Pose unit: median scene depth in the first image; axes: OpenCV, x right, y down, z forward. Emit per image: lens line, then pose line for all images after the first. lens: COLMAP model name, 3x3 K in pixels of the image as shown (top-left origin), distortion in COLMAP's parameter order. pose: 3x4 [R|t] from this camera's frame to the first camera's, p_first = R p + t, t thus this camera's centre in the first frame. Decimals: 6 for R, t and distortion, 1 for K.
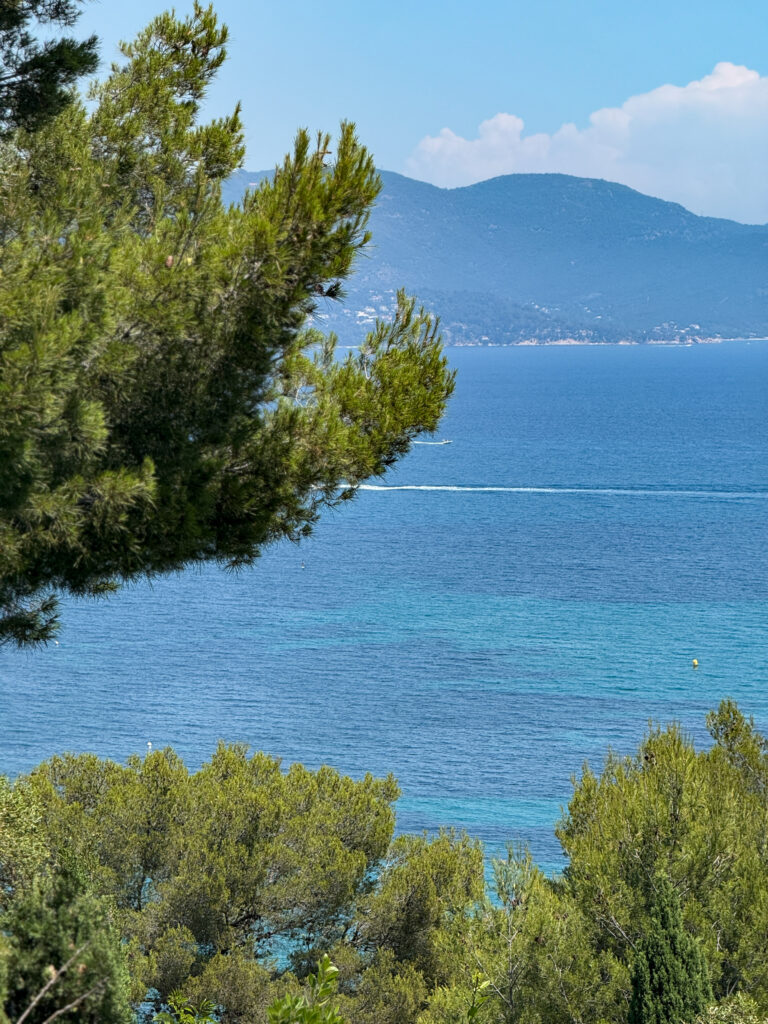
lens RADIAL K [[3523.4, 0, 384.0], [0, 3523.4, 511.7], [0, 0, 1]] dist [-0.023951, 0.000000]
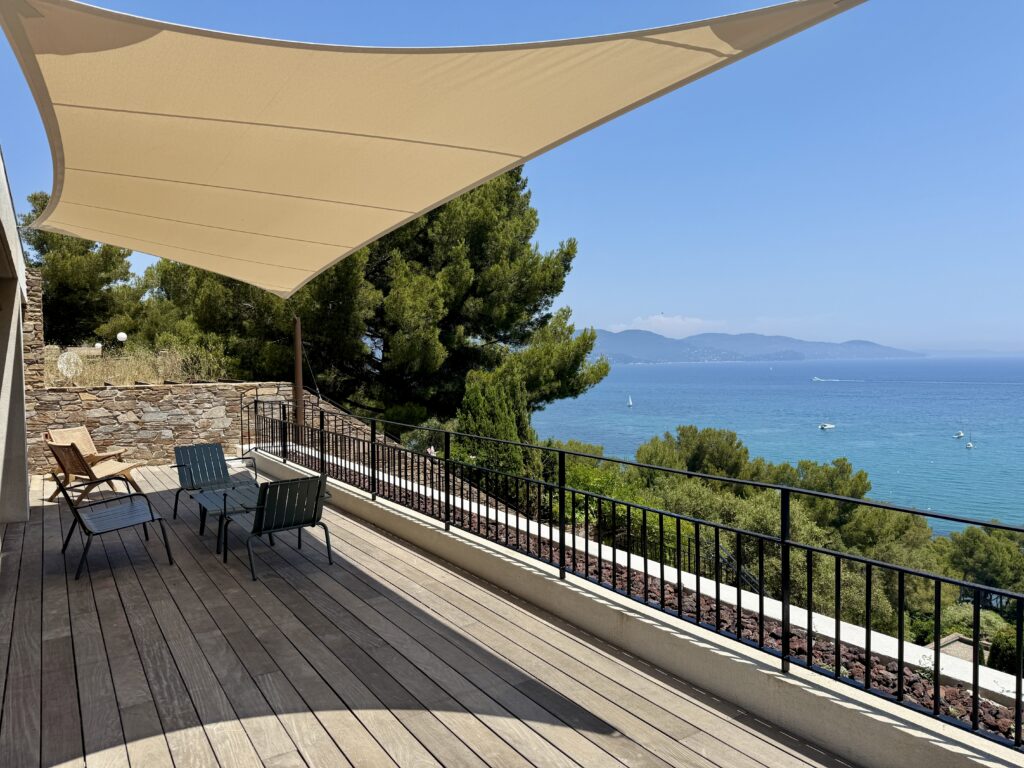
lens RADIAL K [[725.9, 0, 512.9], [0, 725.9, 380.9], [0, 0, 1]] dist [0.039660, 0.000013]
pose [[0.992477, -0.006859, -0.122239, 0.006382], [0.003644, 0.999642, -0.026499, 0.018402], [0.122377, 0.025854, 0.992147, -0.256892]]
